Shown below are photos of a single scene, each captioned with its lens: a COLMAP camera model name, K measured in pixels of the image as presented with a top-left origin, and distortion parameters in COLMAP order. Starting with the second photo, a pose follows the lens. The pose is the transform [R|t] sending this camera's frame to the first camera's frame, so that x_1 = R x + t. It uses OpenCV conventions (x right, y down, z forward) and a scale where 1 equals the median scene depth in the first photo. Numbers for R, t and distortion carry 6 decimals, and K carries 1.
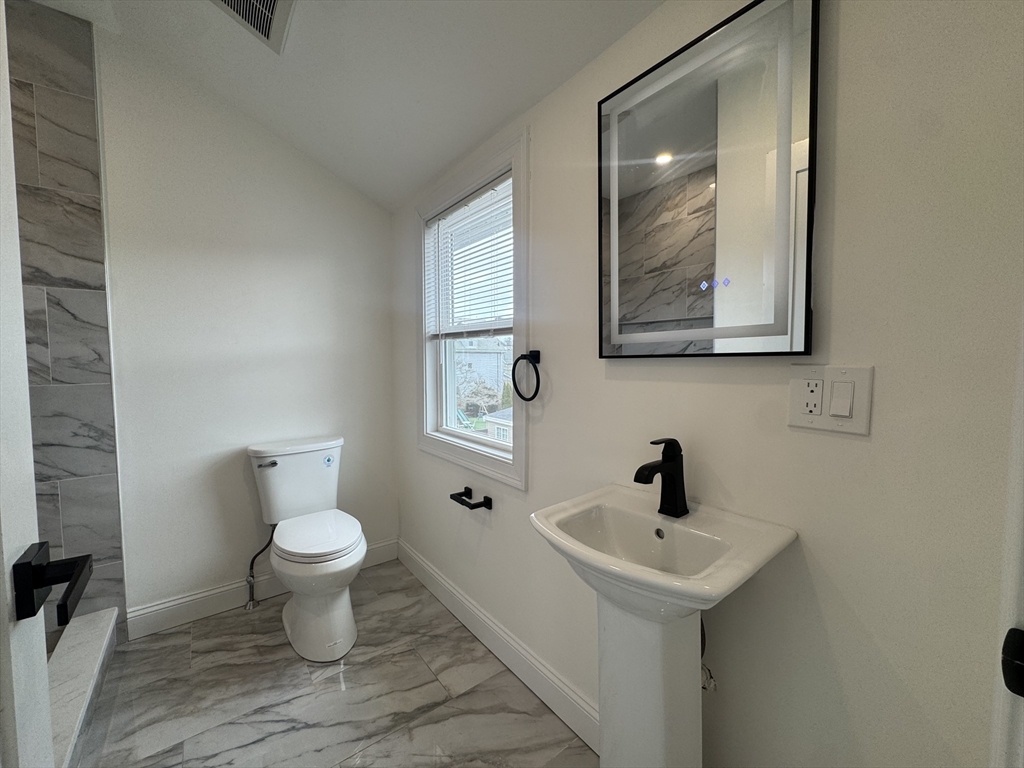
lens RADIAL K [[410.1, 0, 510.6], [0, 410.1, 383.2], [0, 0, 1]] dist [-0.002993, 0.000368]
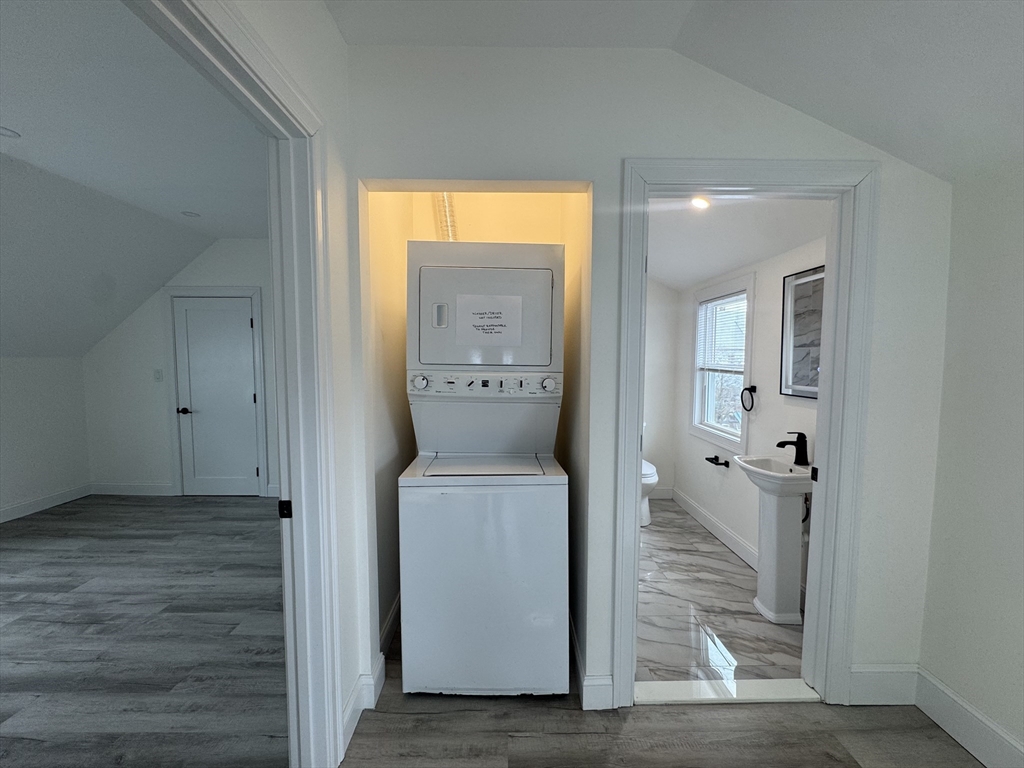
lens RADIAL K [[410.1, 0, 510.6], [0, 410.1, 383.2], [0, 0, 1]] dist [-0.002993, 0.000368]
pose [[0.800562, 0.045409, -0.597528, 0.275809], [-0.039841, 0.998952, 0.022537, -0.083167], [0.597925, 0.005764, 0.801532, -1.168381]]
